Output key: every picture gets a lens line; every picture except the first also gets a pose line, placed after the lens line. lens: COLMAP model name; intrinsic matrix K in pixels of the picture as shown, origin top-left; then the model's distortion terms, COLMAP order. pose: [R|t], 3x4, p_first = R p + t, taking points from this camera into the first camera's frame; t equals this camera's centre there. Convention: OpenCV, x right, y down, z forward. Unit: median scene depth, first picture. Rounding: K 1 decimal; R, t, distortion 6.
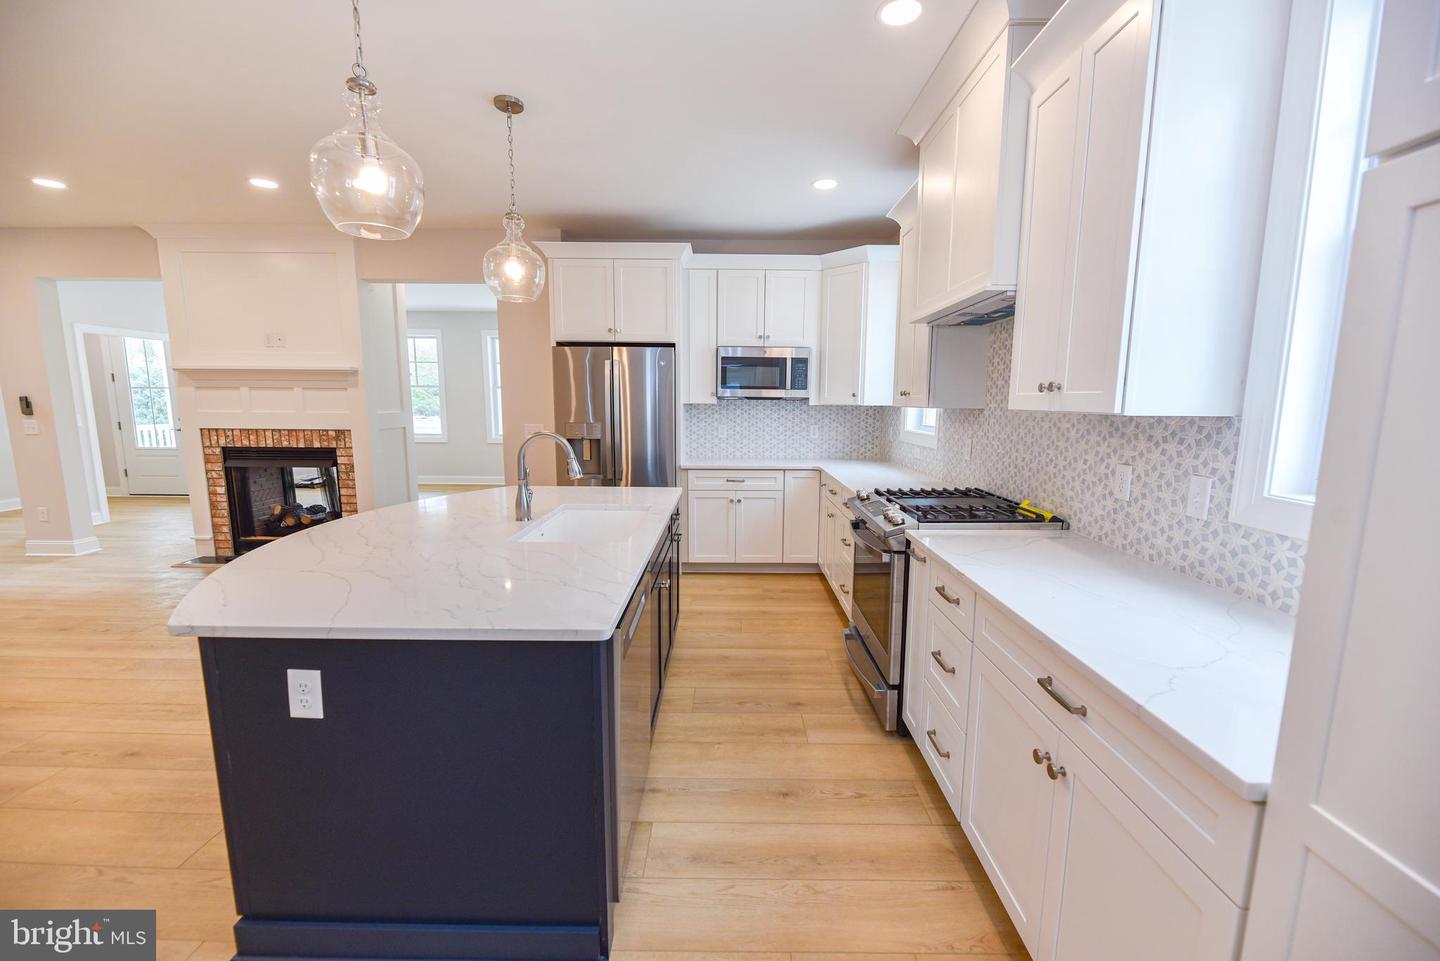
lens RADIAL K [[578.6, 0, 725.5], [0, 578.6, 486.0], [0, 0, 1]] dist [0.001568, -0.004031]
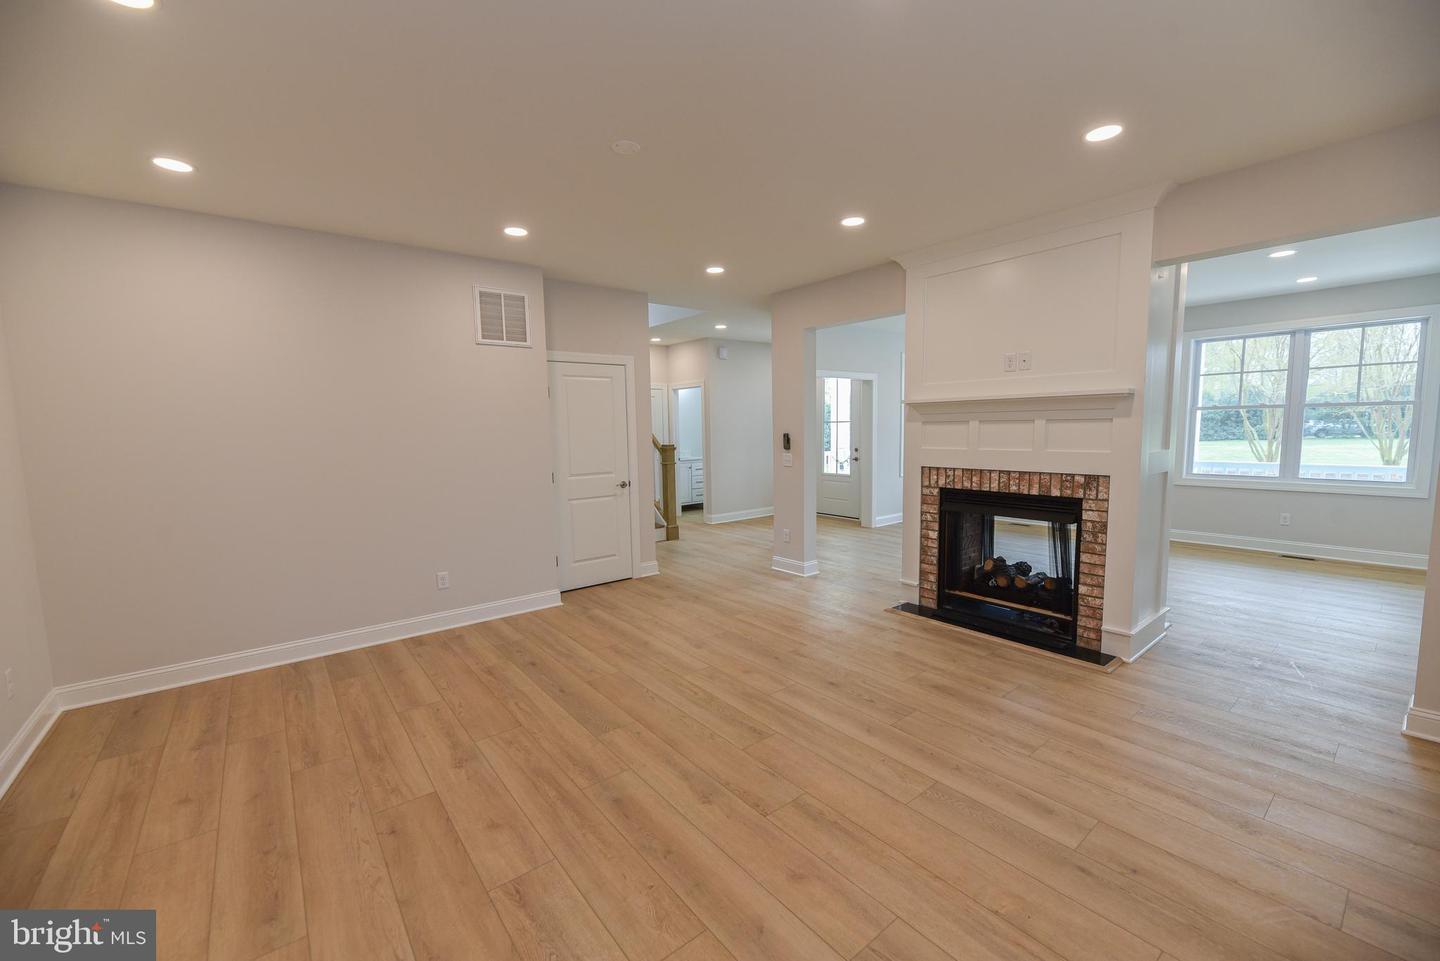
lens RADIAL K [[577.7, 0, 722.8], [0, 577.7, 486.3], [0, 0, 1]] dist [0.001879, -0.003669]
pose [[0.631031, 0.060966, -0.773358, -0.392700], [-0.091567, 0.995792, 0.003786, -0.042285], [0.770334, 0.068425, 0.633958, 0.170946]]
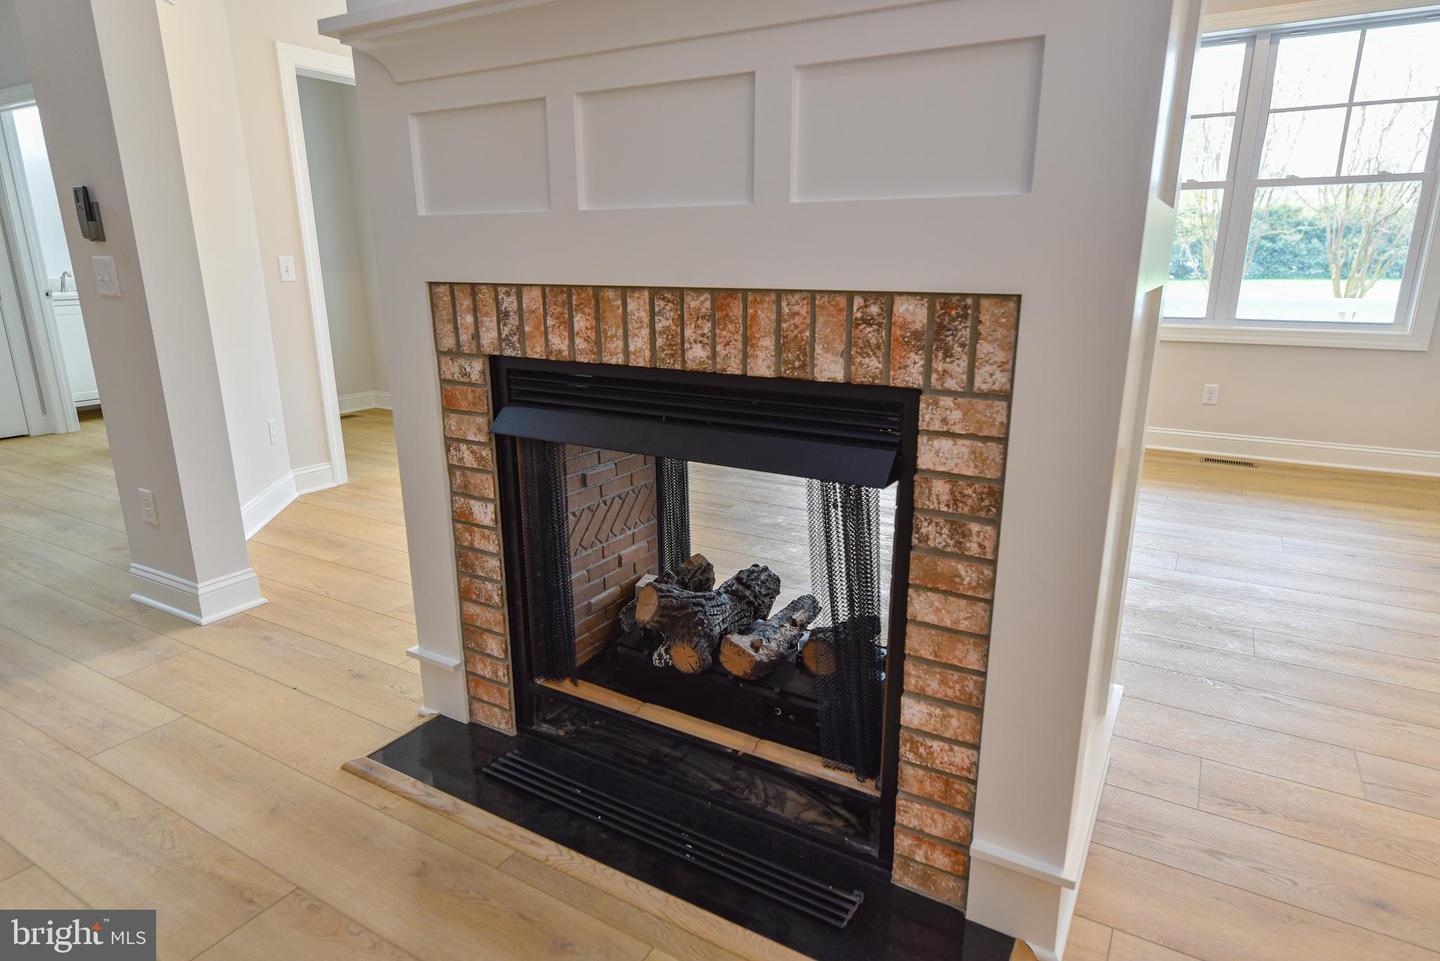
lens RADIAL K [[830.1, 0, 726.1], [0, 830.1, 486.4], [0, 0, 1]] dist [0.003839, 0.000524]
pose [[0.864971, 0.124202, -0.486209, -0.593091], [-0.064701, 0.988403, 0.137383, -0.068181], [0.497634, -0.087374, 0.862975, 0.729734]]
